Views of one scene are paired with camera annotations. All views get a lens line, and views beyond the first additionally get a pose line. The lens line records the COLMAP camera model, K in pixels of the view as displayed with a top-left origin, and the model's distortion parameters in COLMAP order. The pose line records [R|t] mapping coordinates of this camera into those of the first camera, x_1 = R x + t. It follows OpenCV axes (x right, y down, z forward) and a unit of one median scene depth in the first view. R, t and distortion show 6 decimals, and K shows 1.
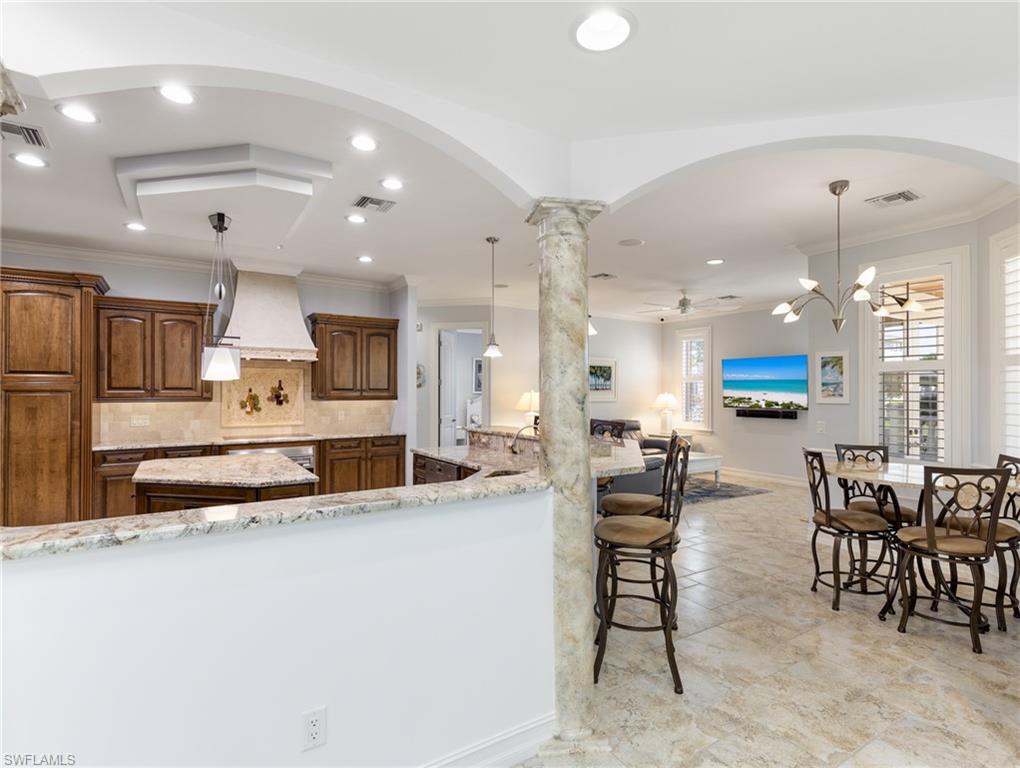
lens RADIAL K [[518.2, 0, 515.3], [0, 518.2, 386.8], [0, 0, 1]] dist [0.008450, -0.002650]
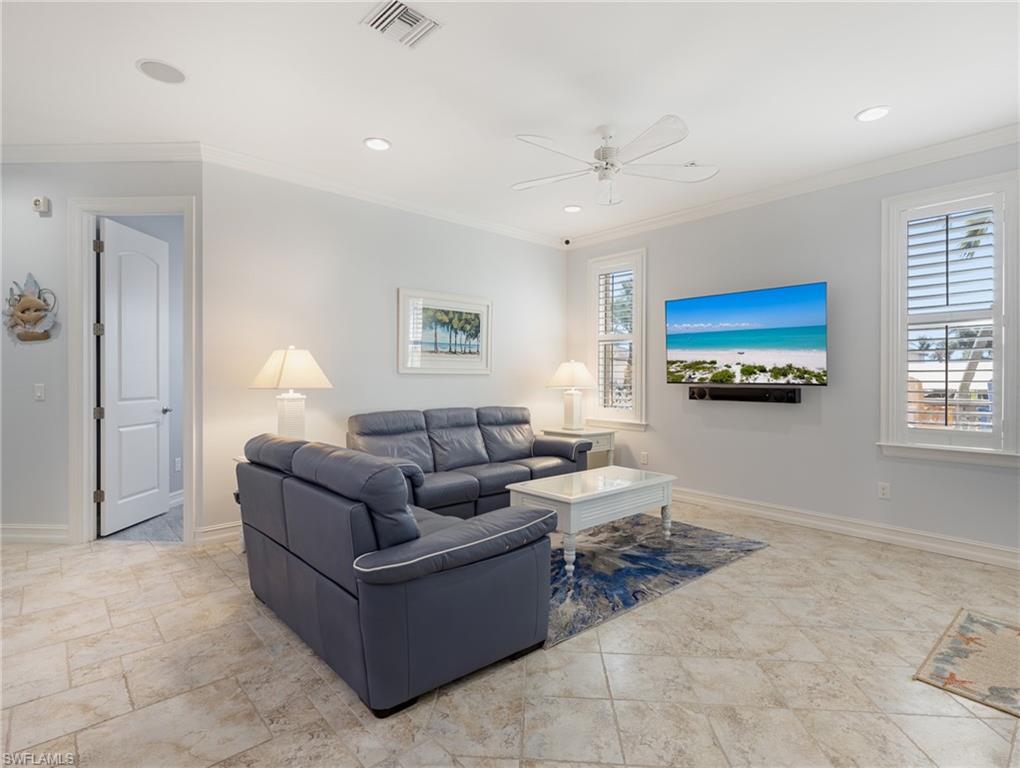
lens RADIAL K [[518.2, 0, 515.1], [0, 518.2, 385.9], [0, 0, 1]] dist [0.008450, -0.002650]
pose [[0.987671, -0.003025, 0.156514, 0.206377], [-0.000651, 0.999725, 0.023432, 0.041898], [-0.156542, -0.023245, 0.987398, 0.657239]]
